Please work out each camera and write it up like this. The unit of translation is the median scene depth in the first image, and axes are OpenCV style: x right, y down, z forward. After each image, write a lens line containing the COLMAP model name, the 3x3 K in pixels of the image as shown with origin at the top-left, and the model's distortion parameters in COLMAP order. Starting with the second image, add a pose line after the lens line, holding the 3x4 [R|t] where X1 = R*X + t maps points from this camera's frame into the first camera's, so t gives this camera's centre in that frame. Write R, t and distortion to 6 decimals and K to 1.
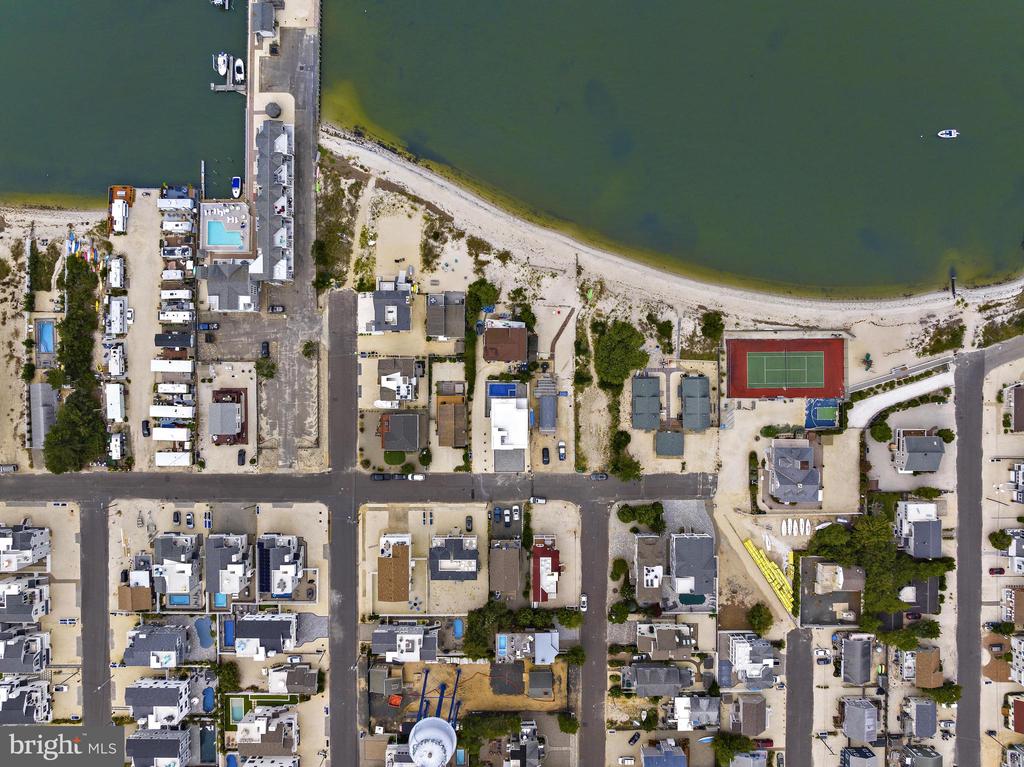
lens RADIAL K [[722.6, 0, 515.9], [0, 722.6, 382.9], [0, 0, 1]] dist [-0.030999, -0.002048]
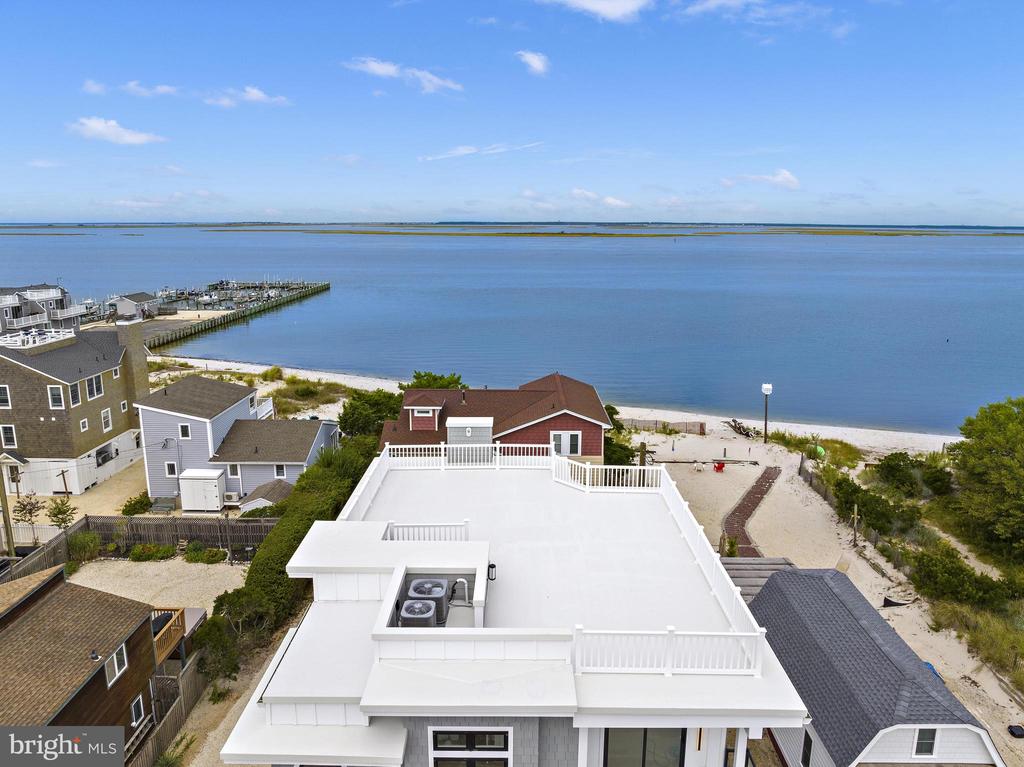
lens RADIAL K [[737.4, 0, 514.3], [0, 737.4, 380.0], [0, 0, 1]] dist [-0.033165, -0.010482]
pose [[0.999610, -0.025251, -0.011903, -0.006204], [-0.005965, 0.223353, -0.974719, 0.138358], [0.027272, 0.974410, 0.223116, 0.915868]]
